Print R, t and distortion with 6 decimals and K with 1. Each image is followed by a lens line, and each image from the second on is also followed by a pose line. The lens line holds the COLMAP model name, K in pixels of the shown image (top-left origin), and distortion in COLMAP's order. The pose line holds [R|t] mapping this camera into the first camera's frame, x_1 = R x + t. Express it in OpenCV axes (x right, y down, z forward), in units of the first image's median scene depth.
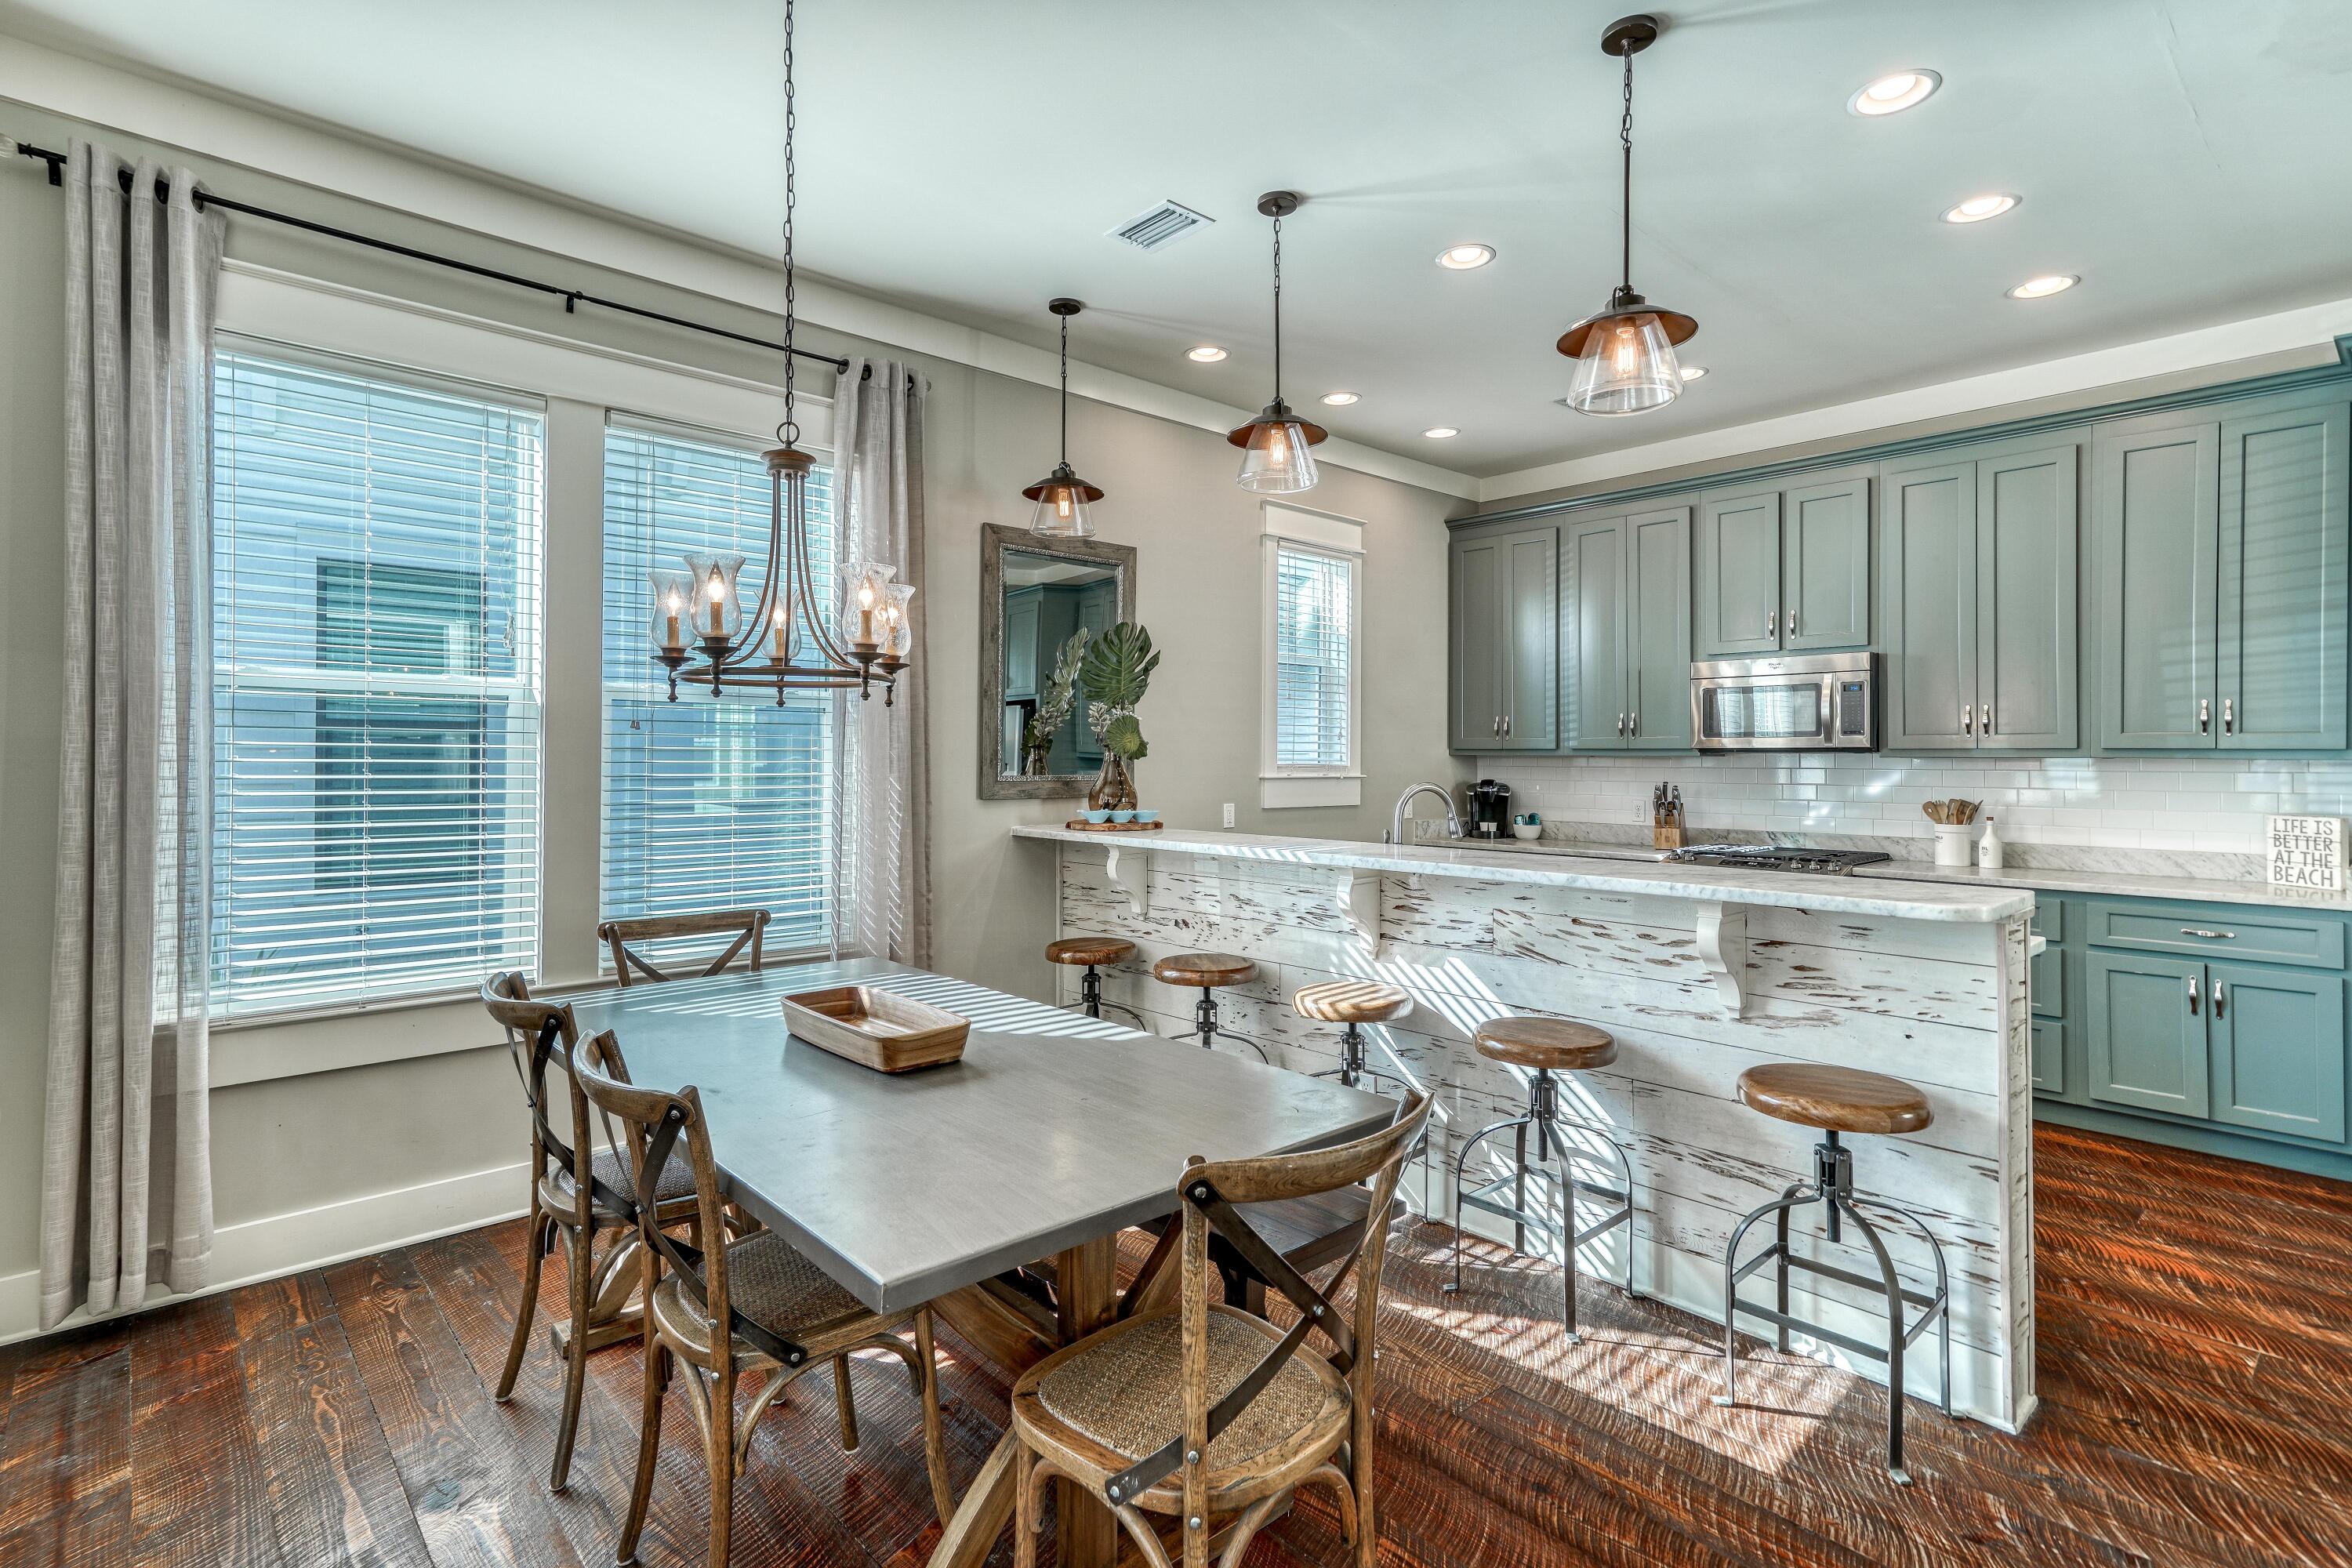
lens RADIAL K [[1132.7, 0, 1160.9], [0, 1132.7, 770.0], [0, 0, 1]] dist [0.002388, 0.007914]
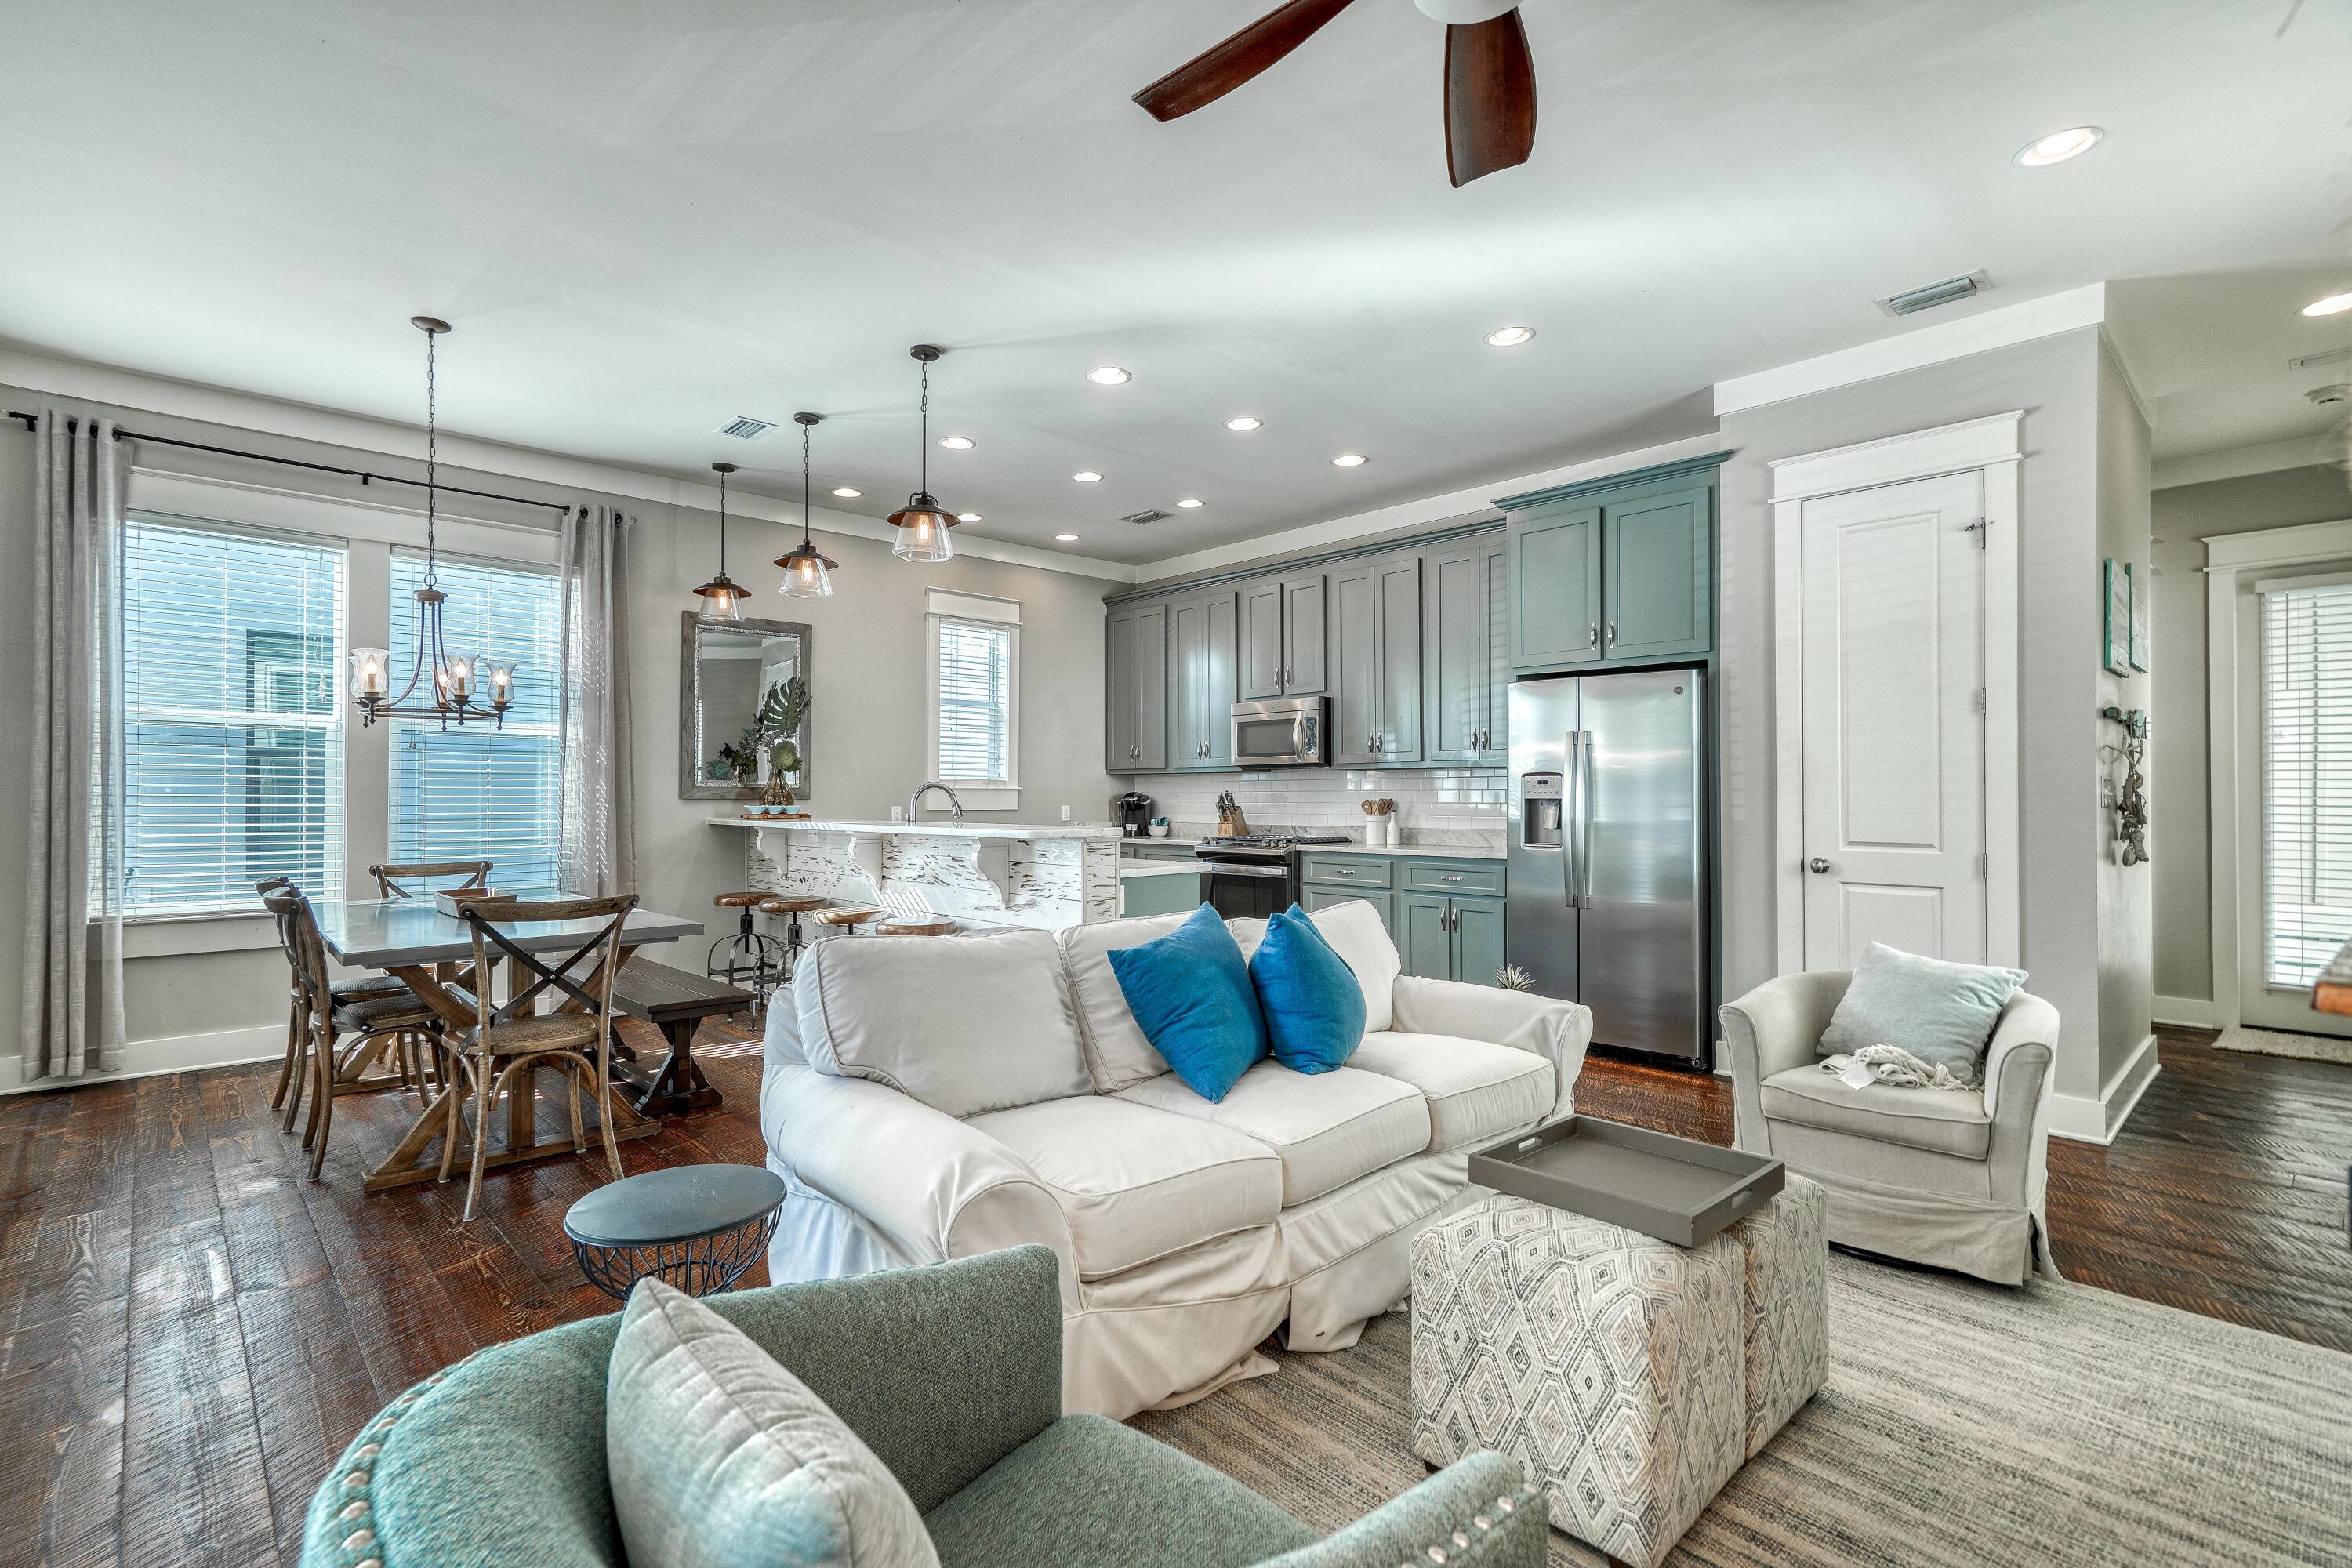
lens RADIAL K [[1064.7, 0, 1131.3], [0, 1064.7, 802.8], [0, 0, 1]] dist [0.004754, 0.002503]
pose [[0.999867, -0.003775, 0.015879, 0.611328], [0.003824, 0.999988, -0.003037, 0.057089], [-0.015868, 0.003098, 0.999869, -0.589300]]
